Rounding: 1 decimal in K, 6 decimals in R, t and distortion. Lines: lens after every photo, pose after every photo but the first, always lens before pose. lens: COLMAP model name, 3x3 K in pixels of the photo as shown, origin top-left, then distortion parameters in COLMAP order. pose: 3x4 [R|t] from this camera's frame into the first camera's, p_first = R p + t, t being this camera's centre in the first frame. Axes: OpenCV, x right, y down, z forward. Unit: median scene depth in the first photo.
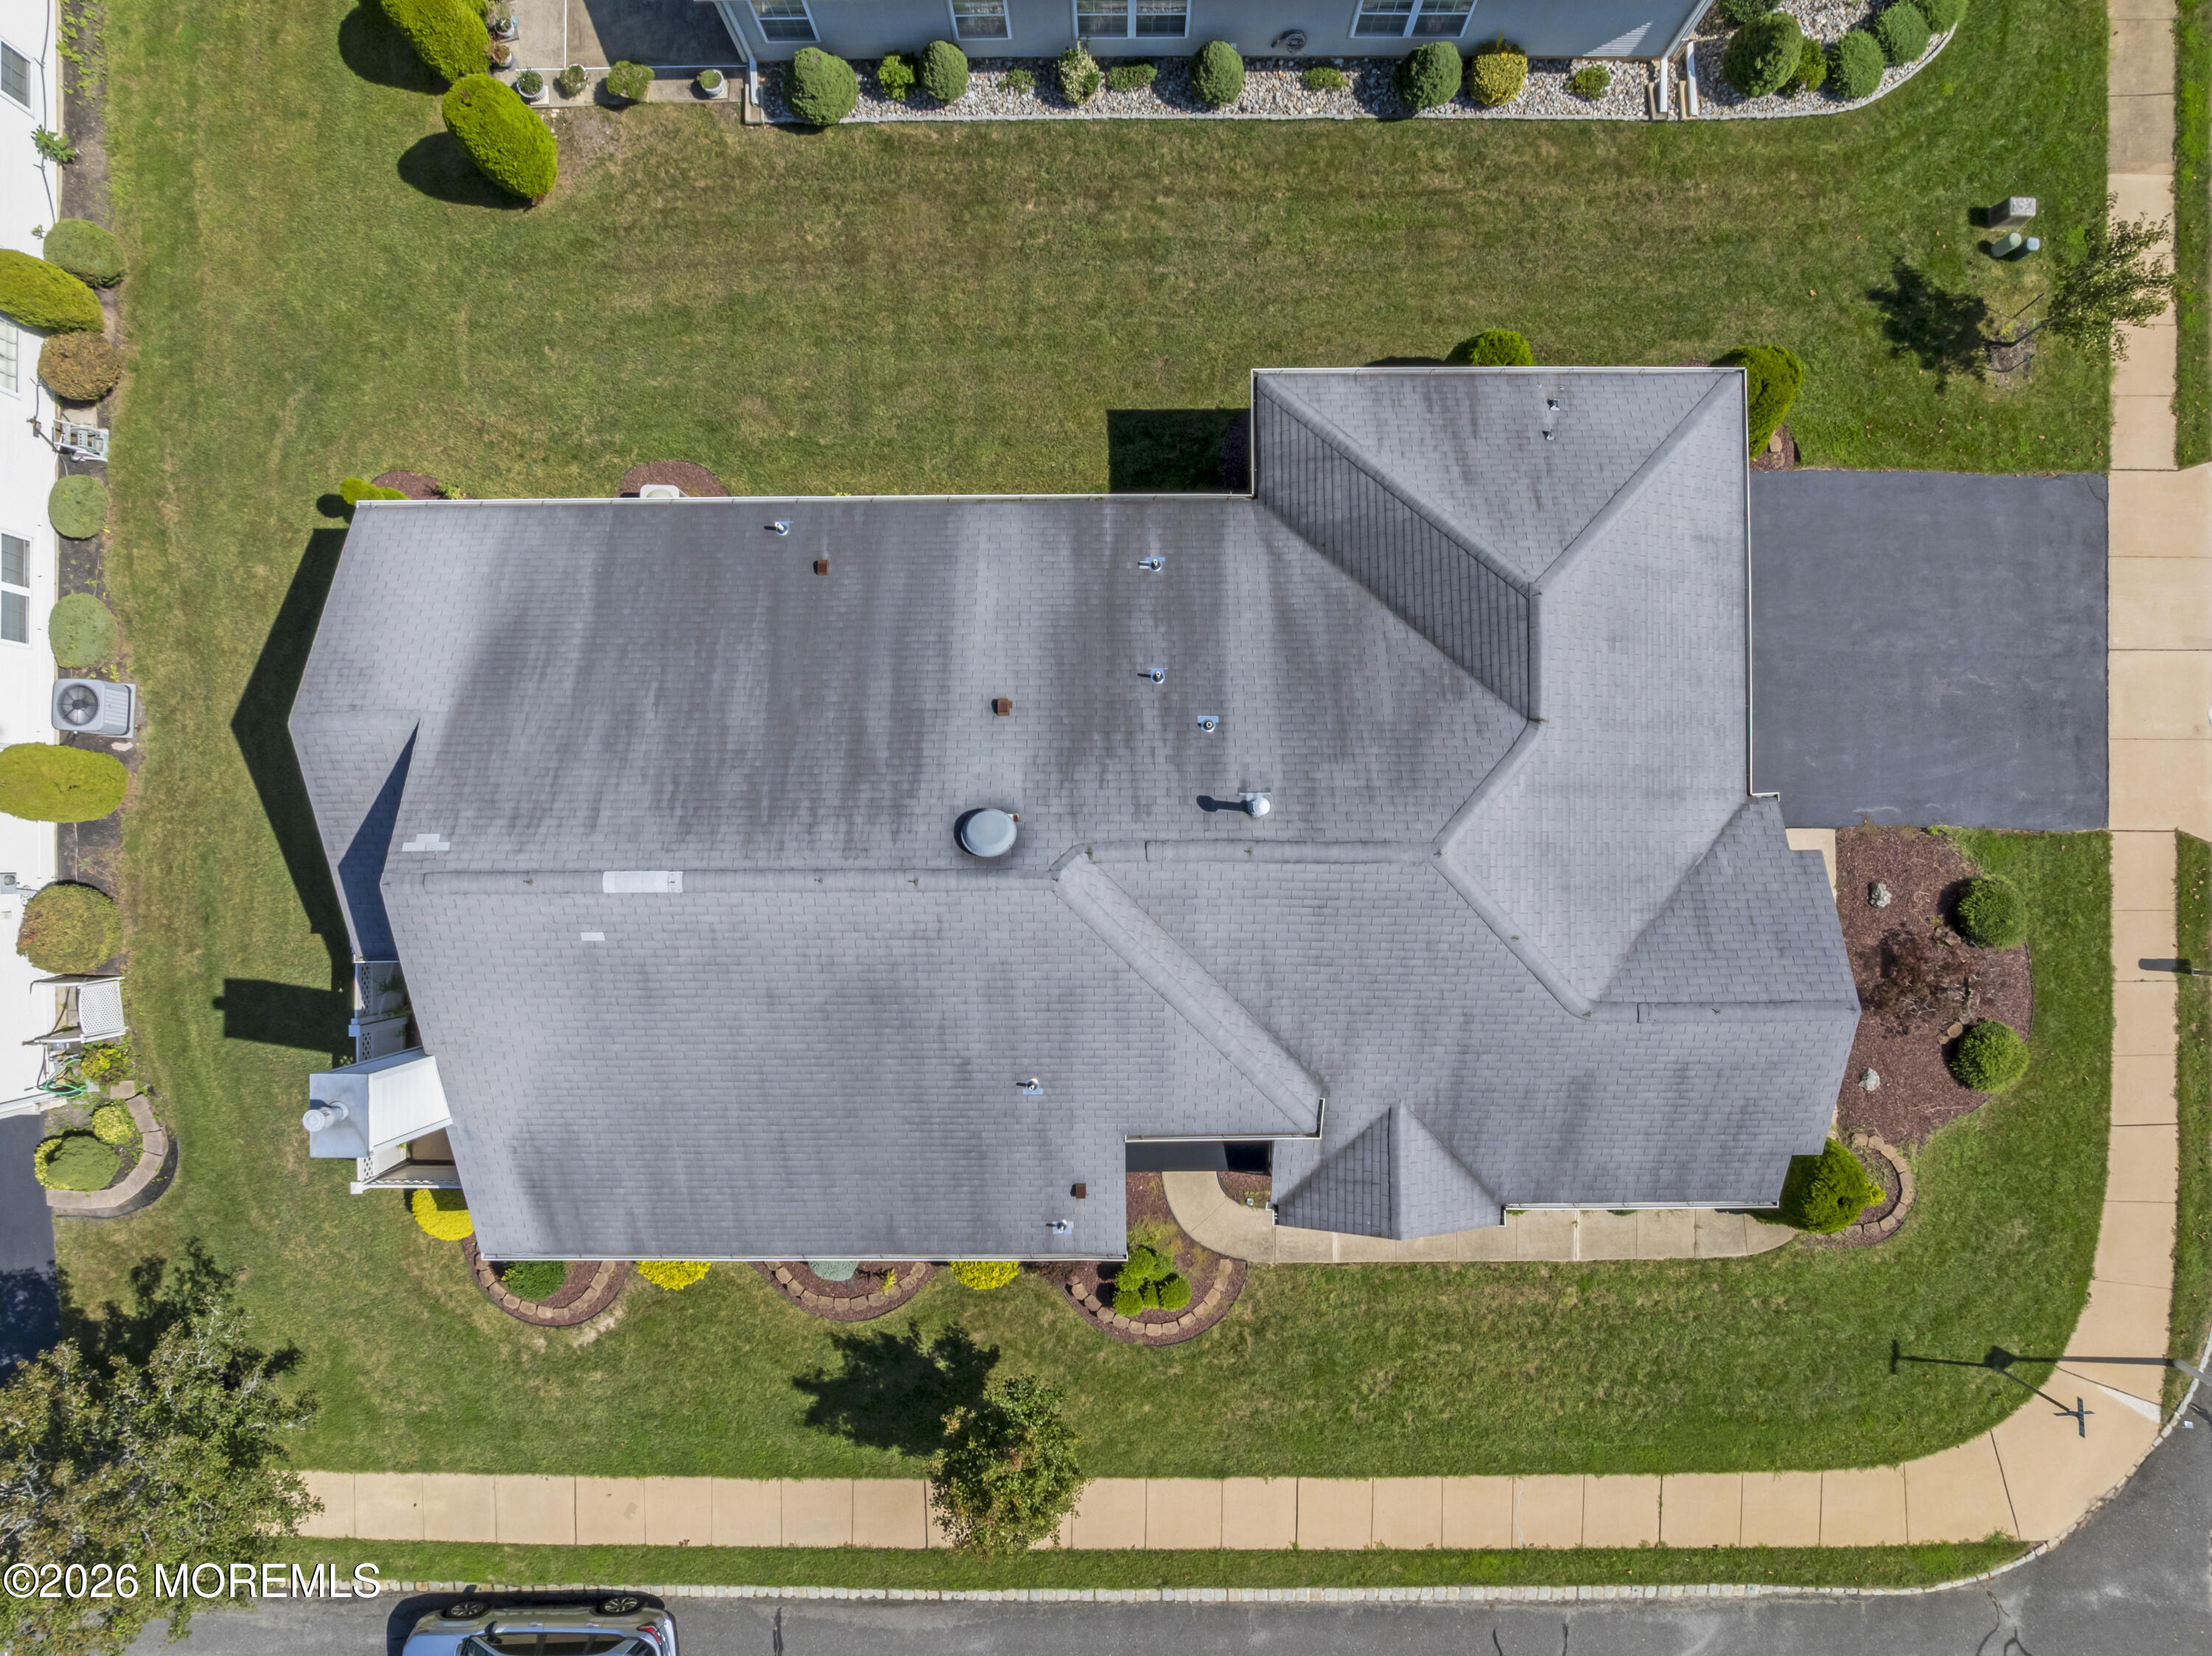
lens RADIAL K [[1556.5, 0, 1106.0], [0, 1556.5, 828.0], [0, 0, 1]] dist [-0.033789, 0.001542]
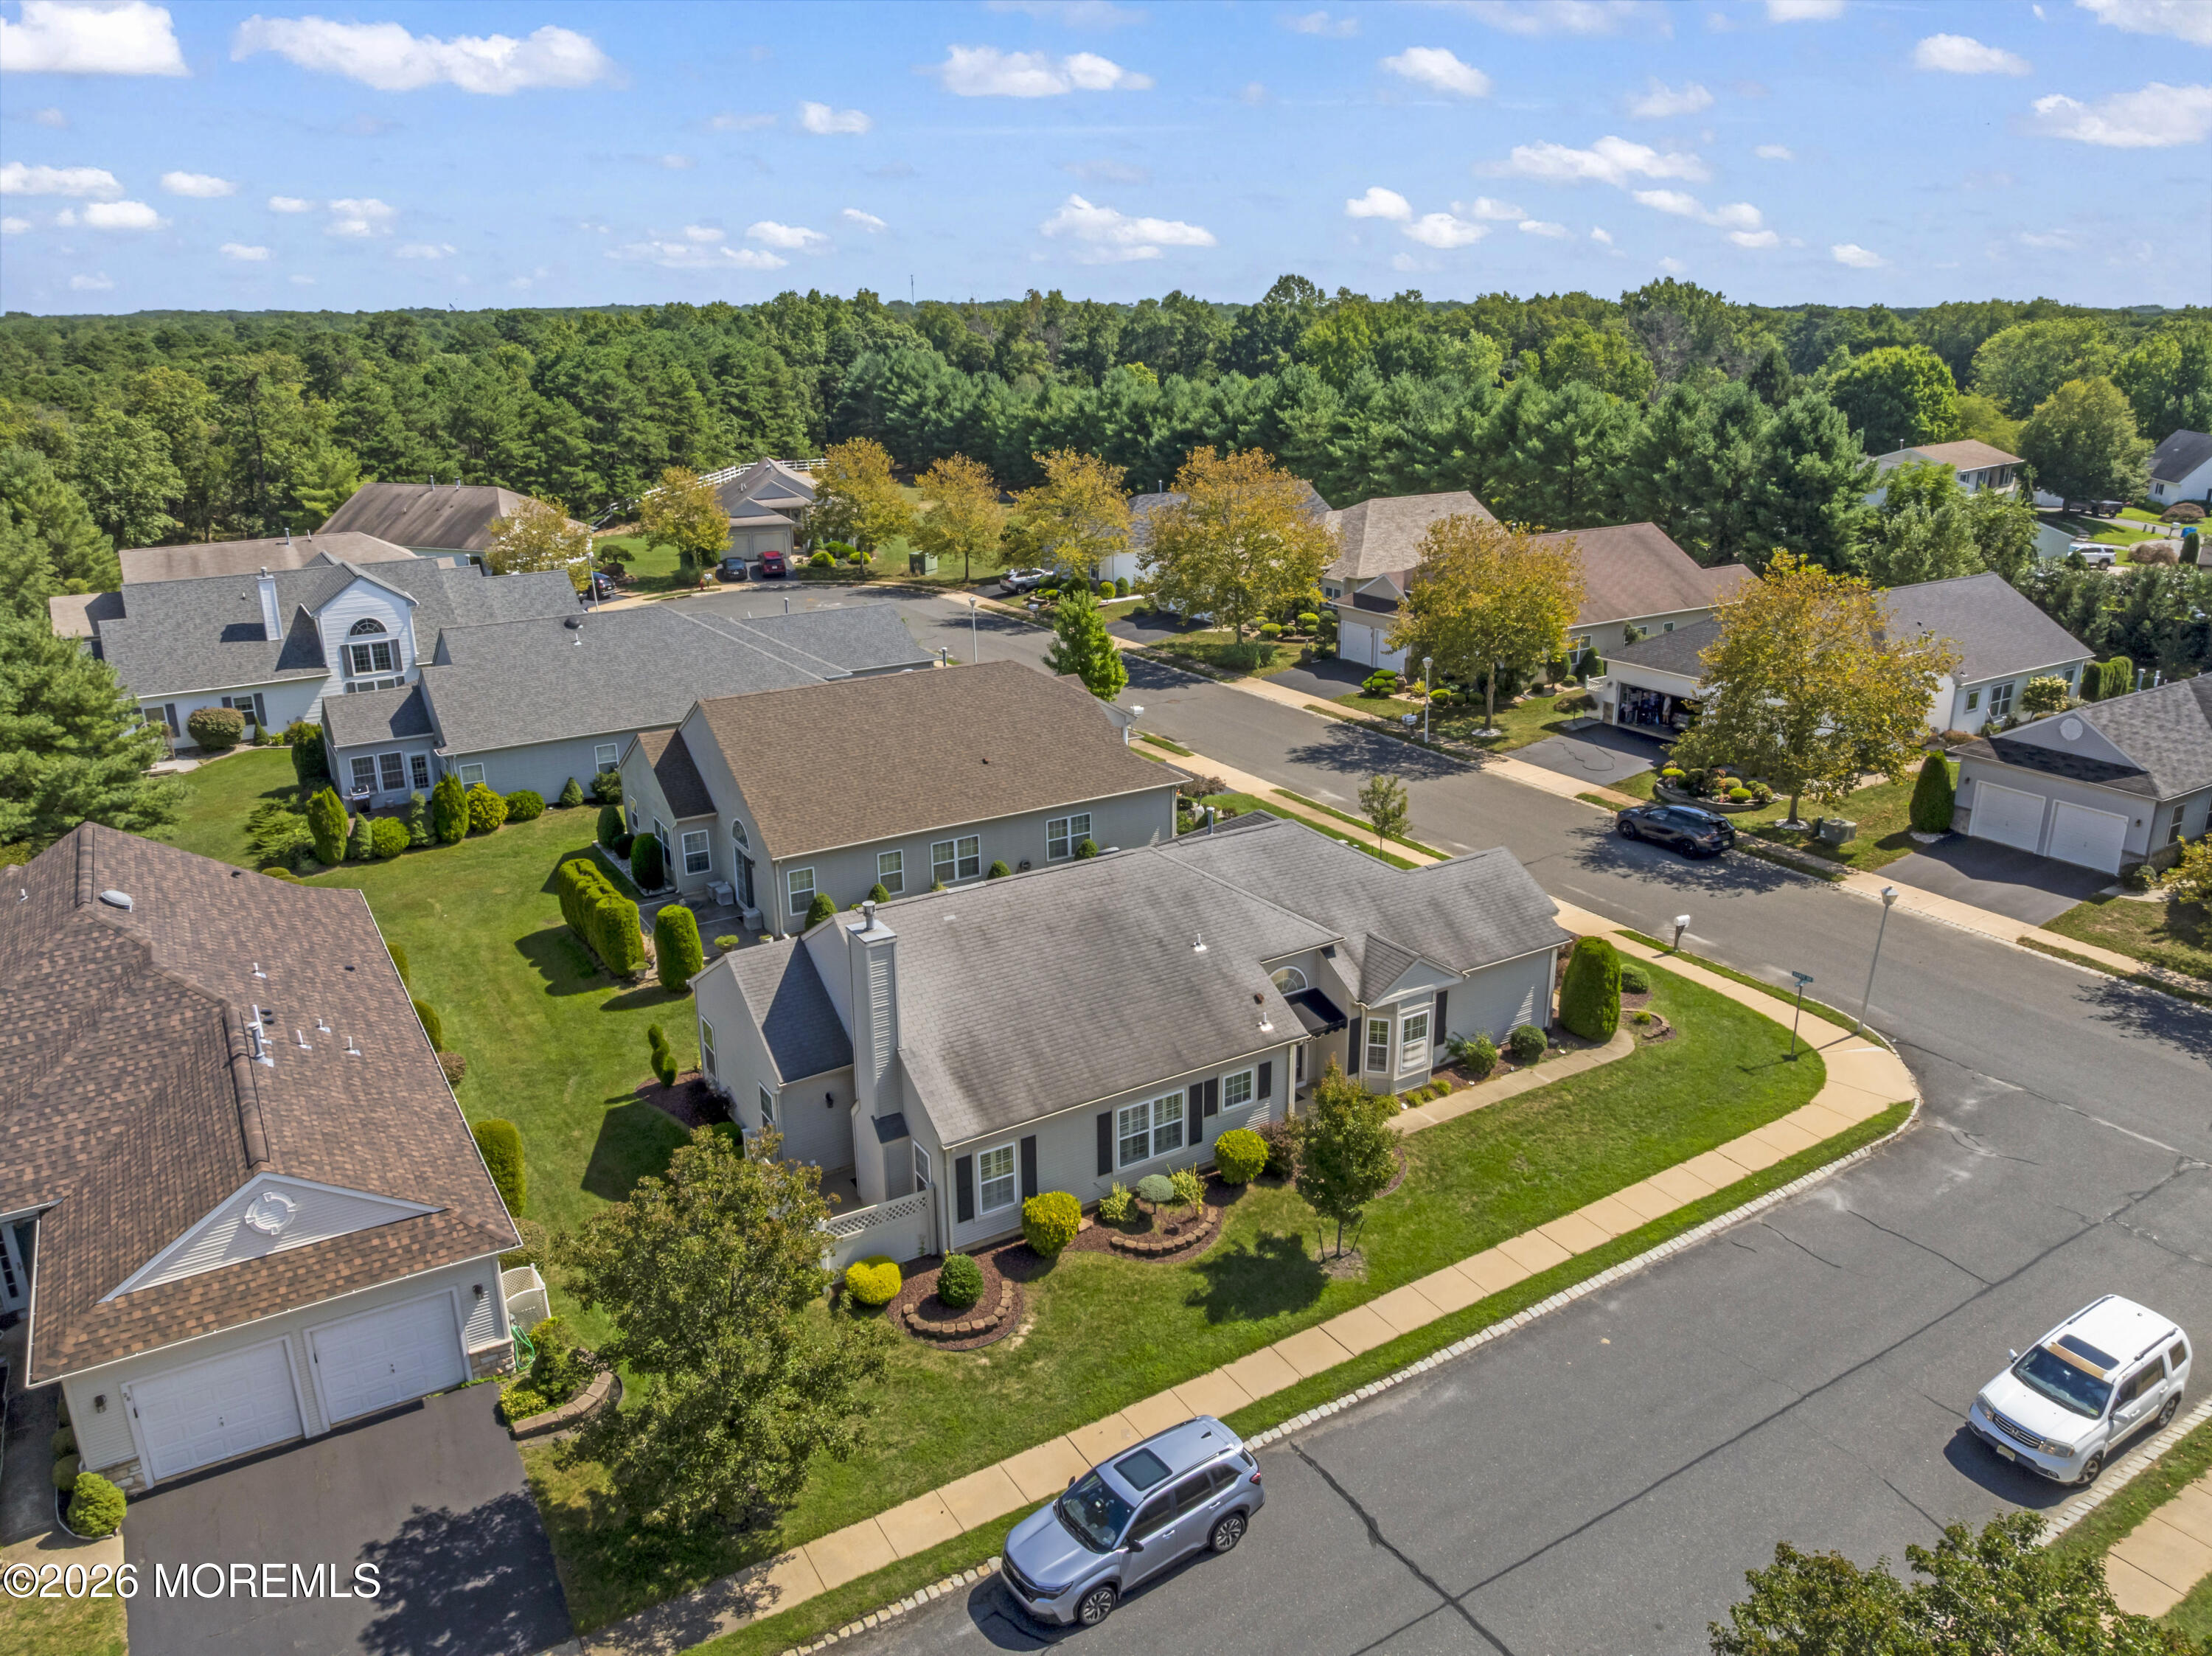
lens RADIAL K [[1556.5, 0, 1106.0], [0, 1556.5, 828.0], [0, 0, 1]] dist [-0.033789, 0.001542]
pose [[0.854157, -0.159565, 0.494930, -0.809067], [0.519995, 0.270513, -0.810202, 1.230073], [-0.004604, 0.949401, 0.314033, 0.253073]]
